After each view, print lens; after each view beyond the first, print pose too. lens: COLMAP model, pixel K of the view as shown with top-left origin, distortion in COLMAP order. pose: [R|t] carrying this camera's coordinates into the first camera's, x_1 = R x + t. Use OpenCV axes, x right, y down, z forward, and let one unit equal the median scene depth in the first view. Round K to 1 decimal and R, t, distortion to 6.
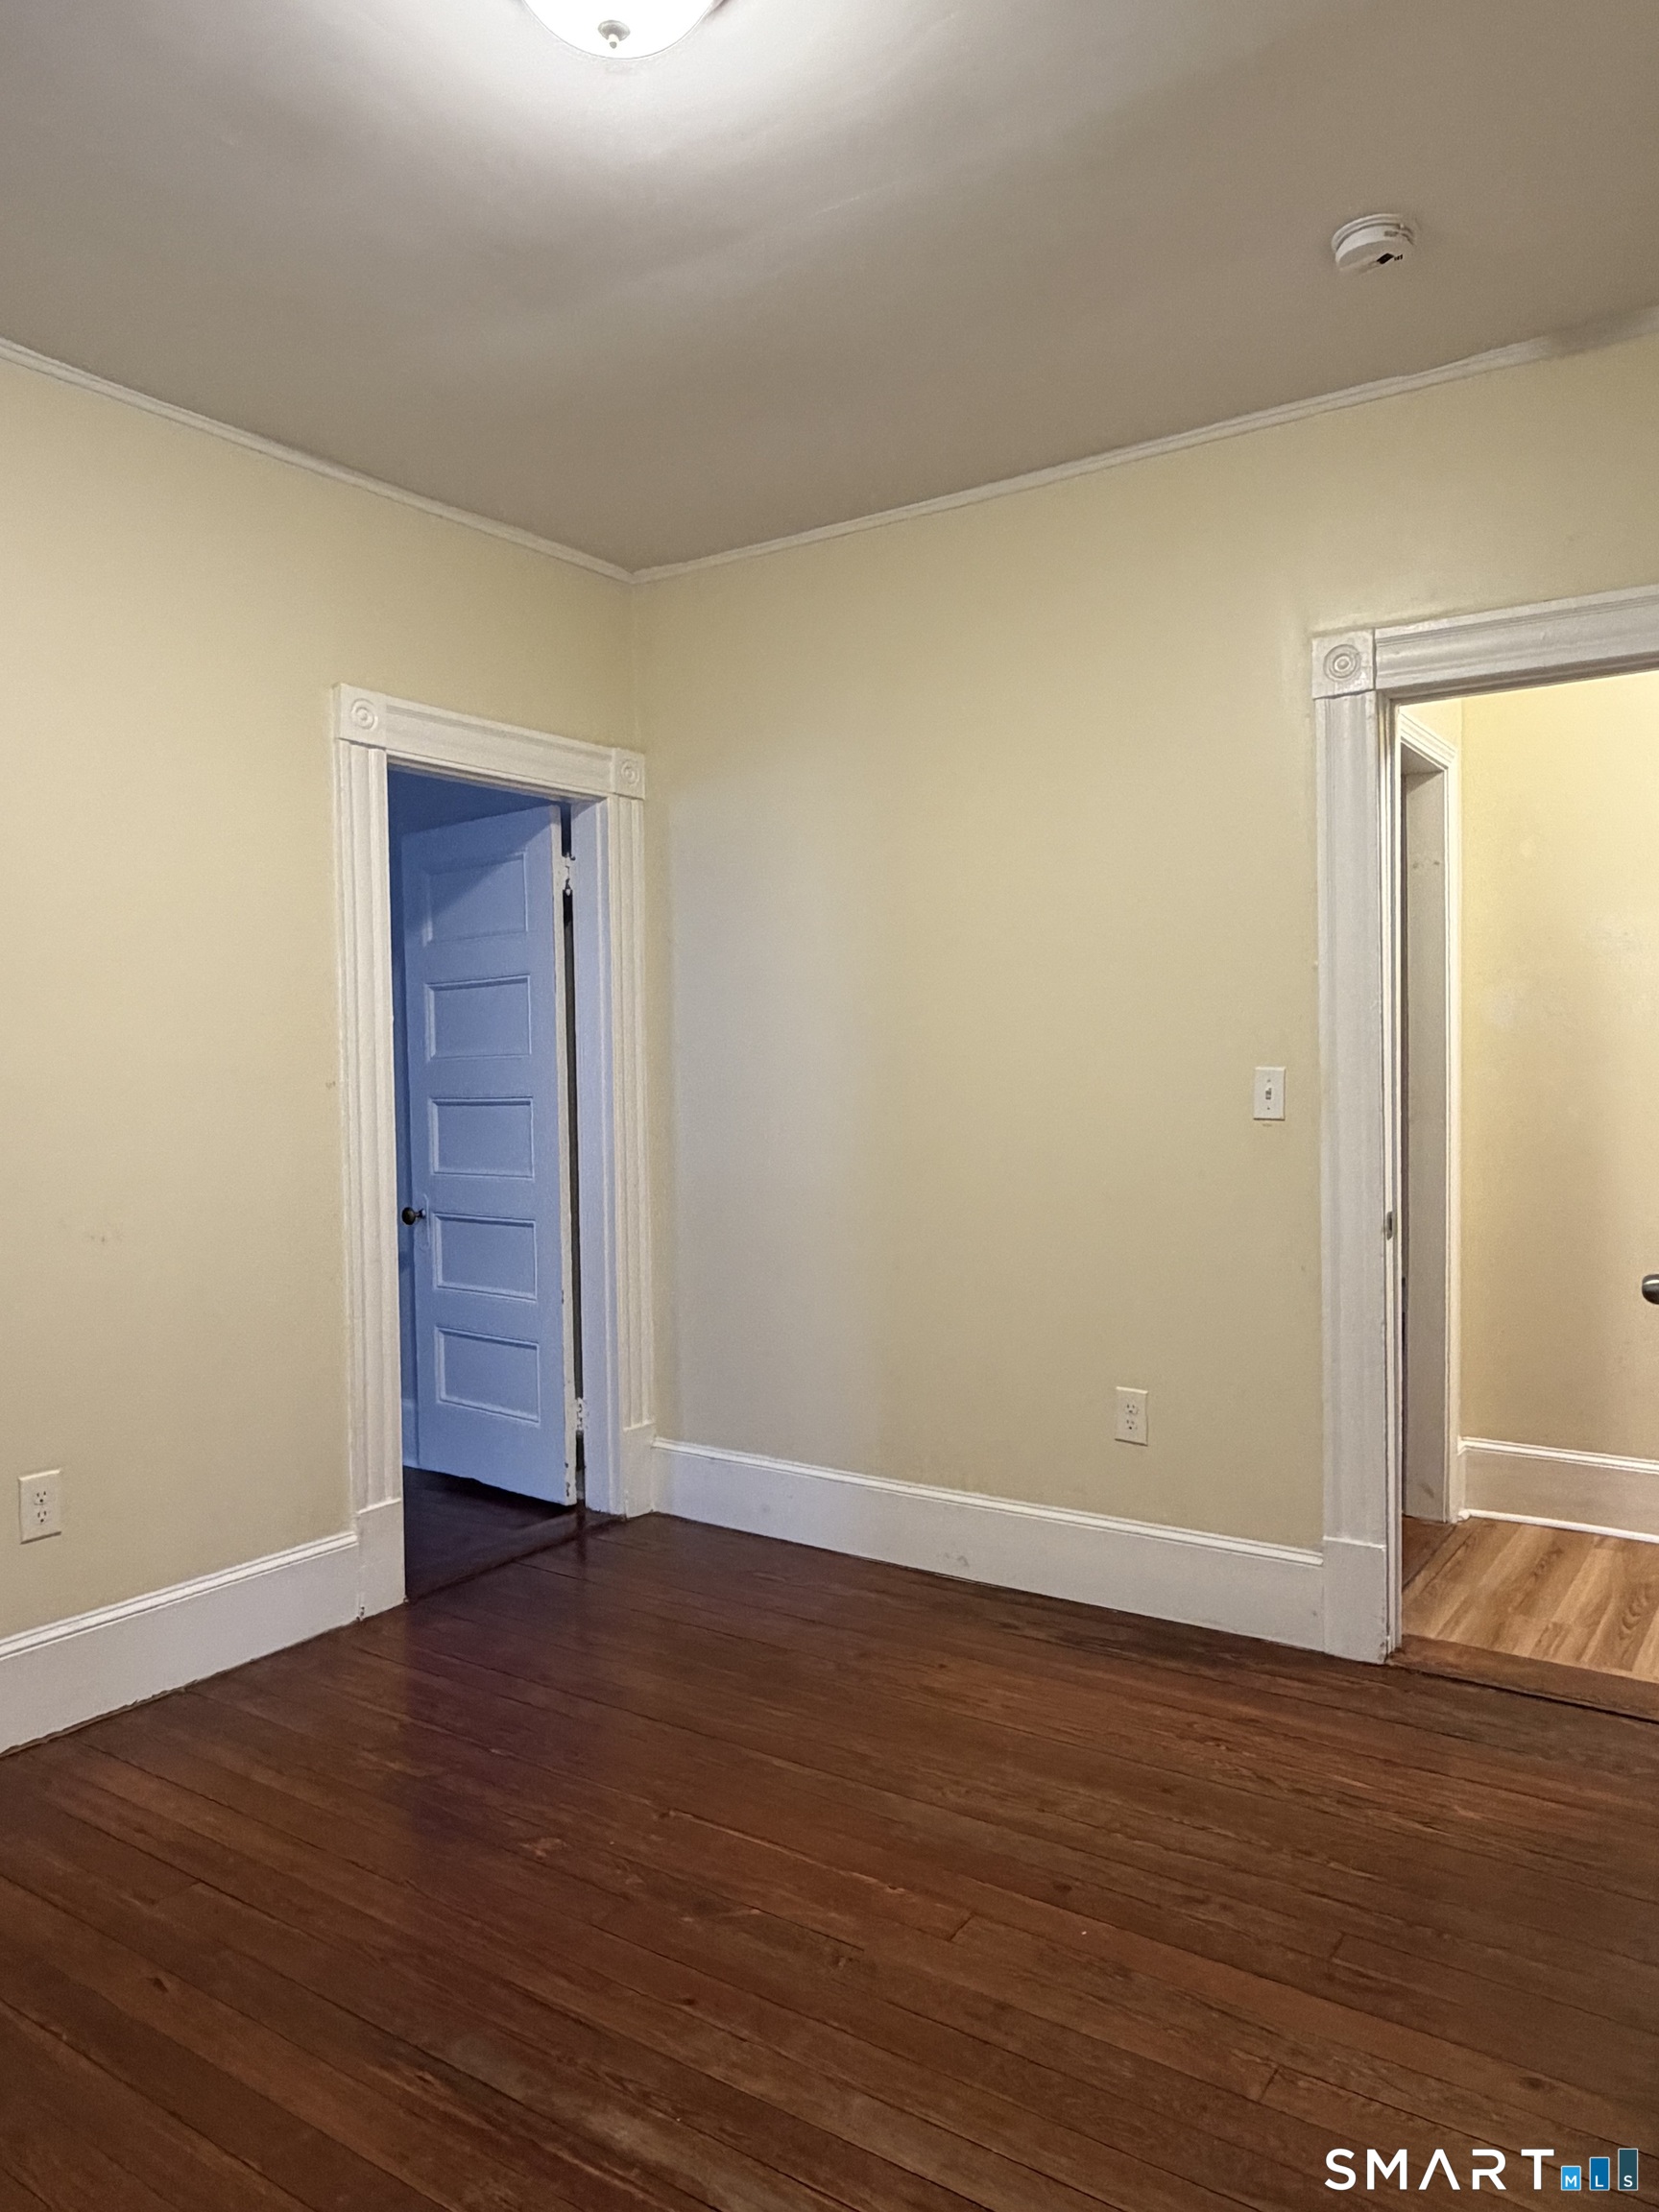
lens RADIAL K [[1508.1, 0, 820.8], [0, 1508.1, 1102.6], [0, 0, 1]] dist [0.040585, -0.001667]
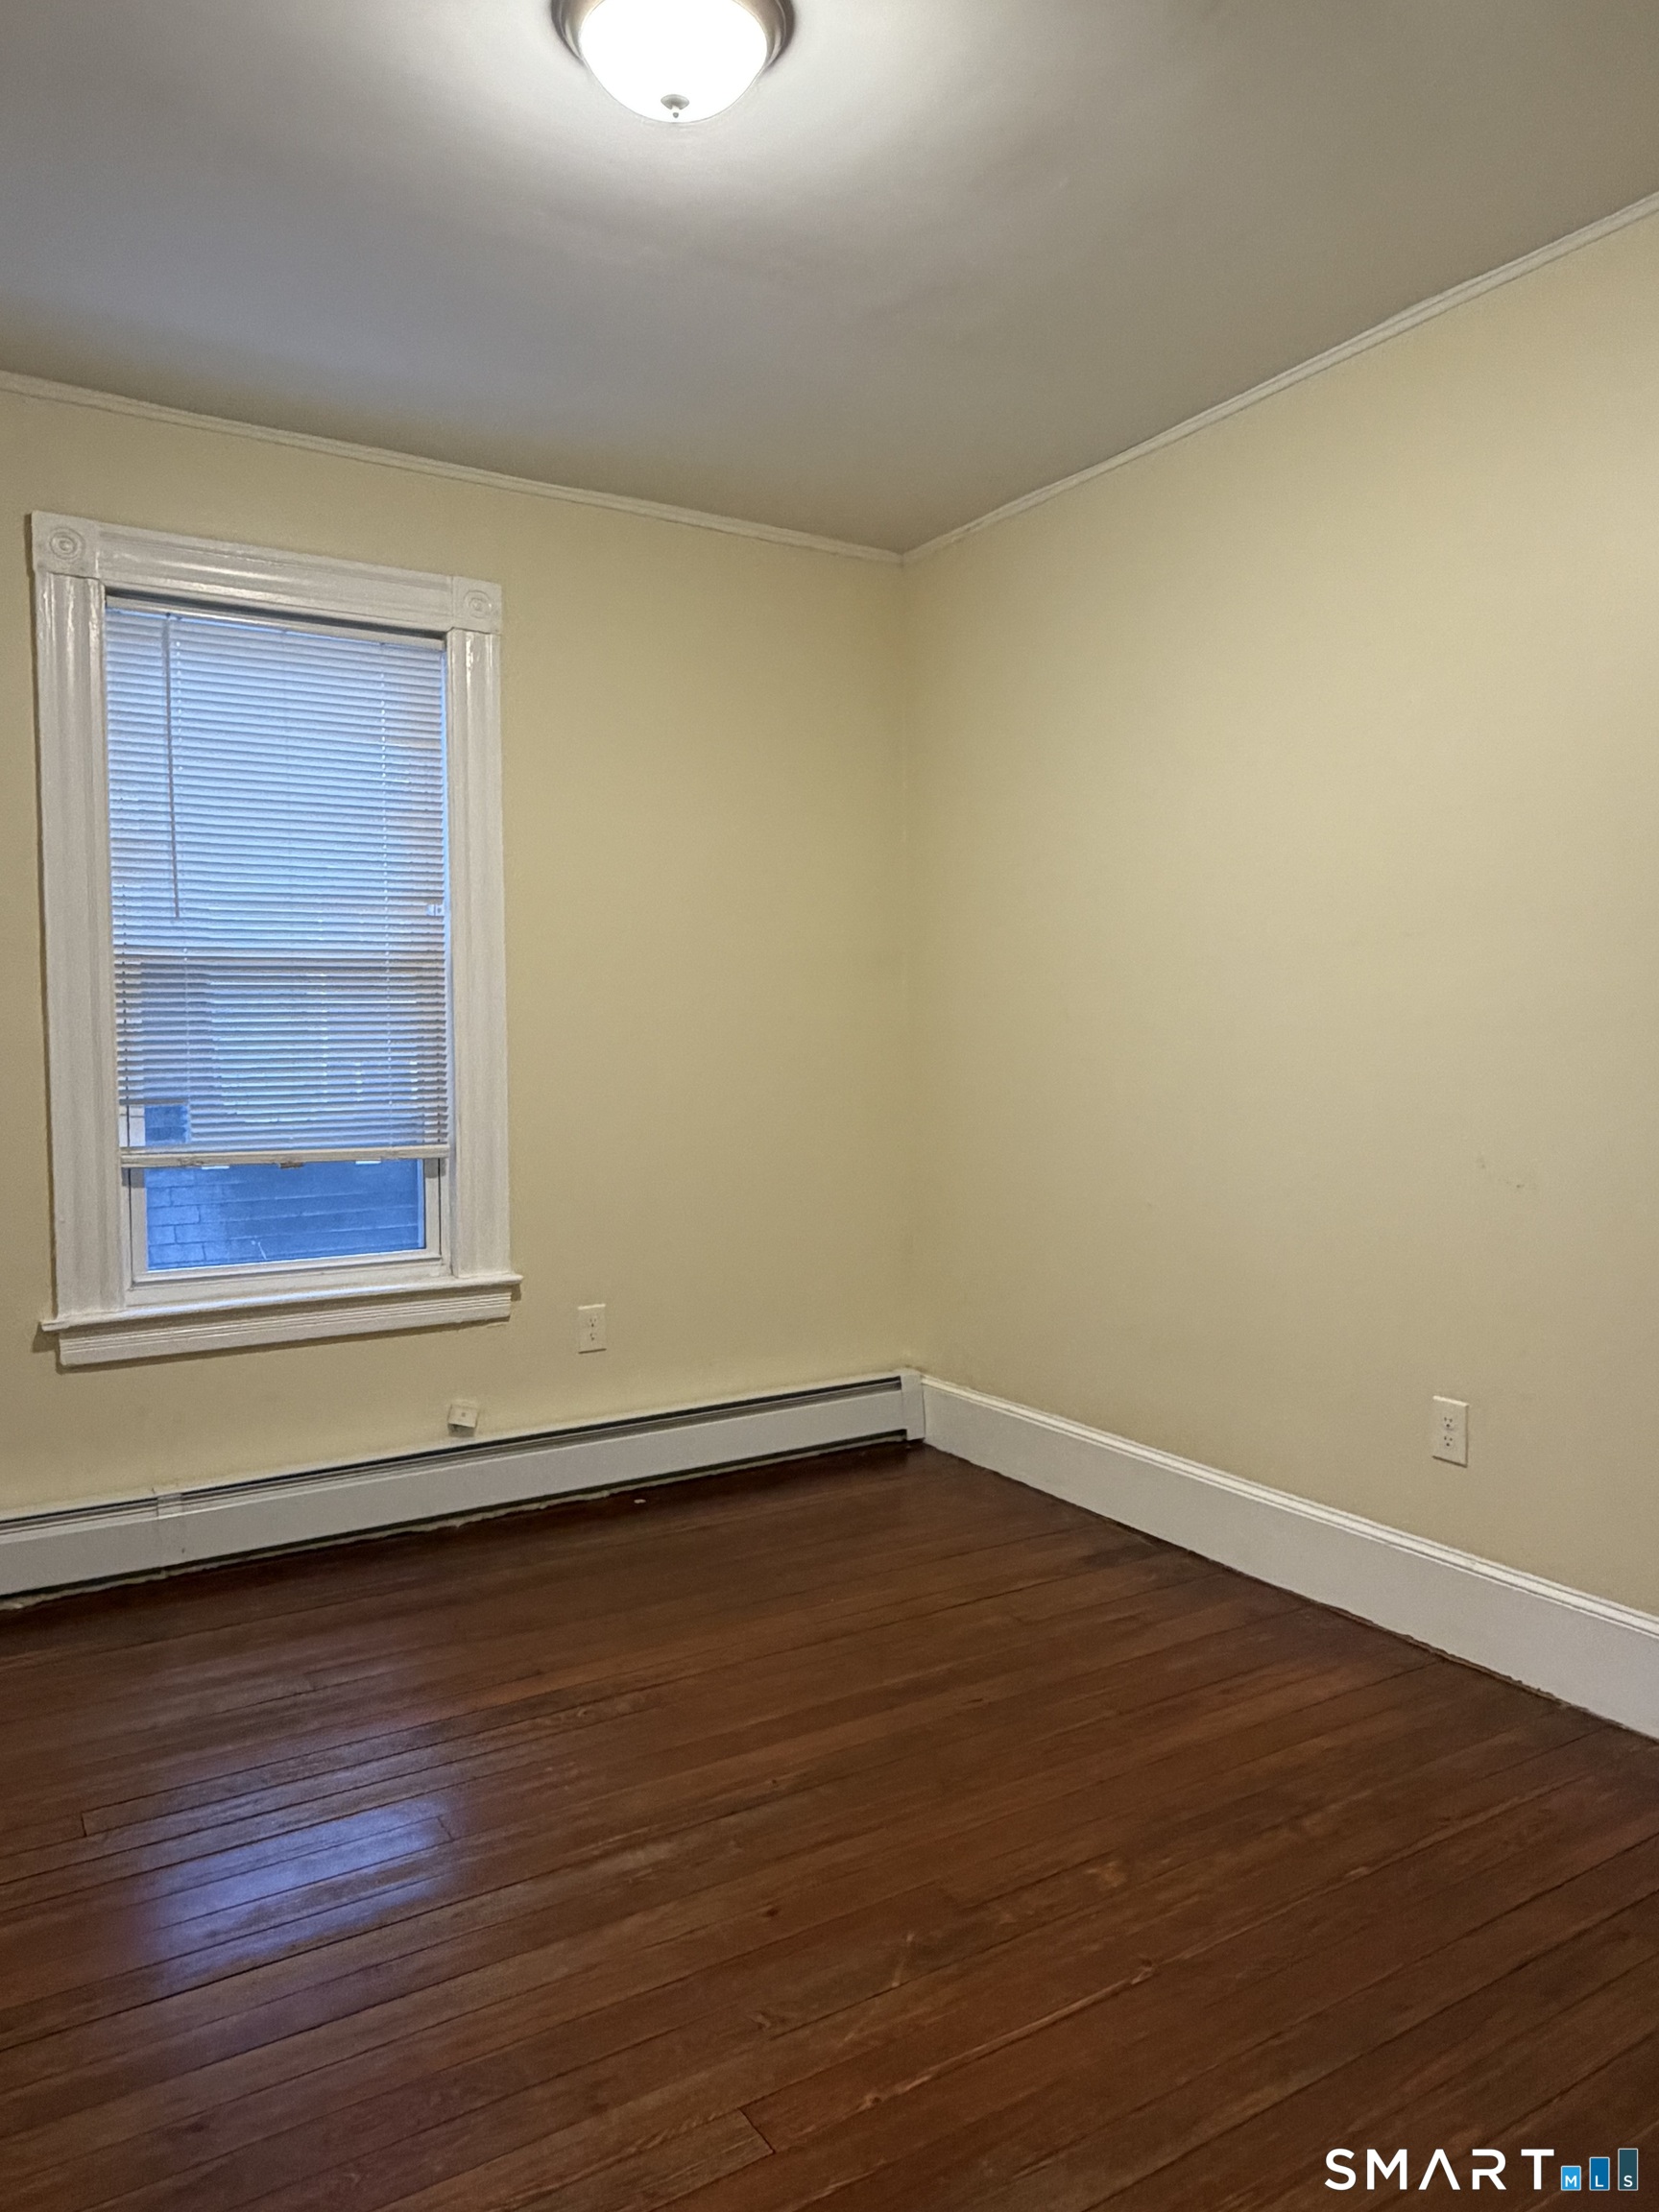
lens RADIAL K [[1508.1, 0, 820.8], [0, 1508.1, 1102.6], [0, 0, 1]] dist [0.040585, -0.001667]
pose [[-0.394716, 0.059334, -0.916885, 0.781194], [-0.009154, 0.997609, 0.068498, -0.027932], [0.918757, 0.035430, -0.393230, 1.360903]]
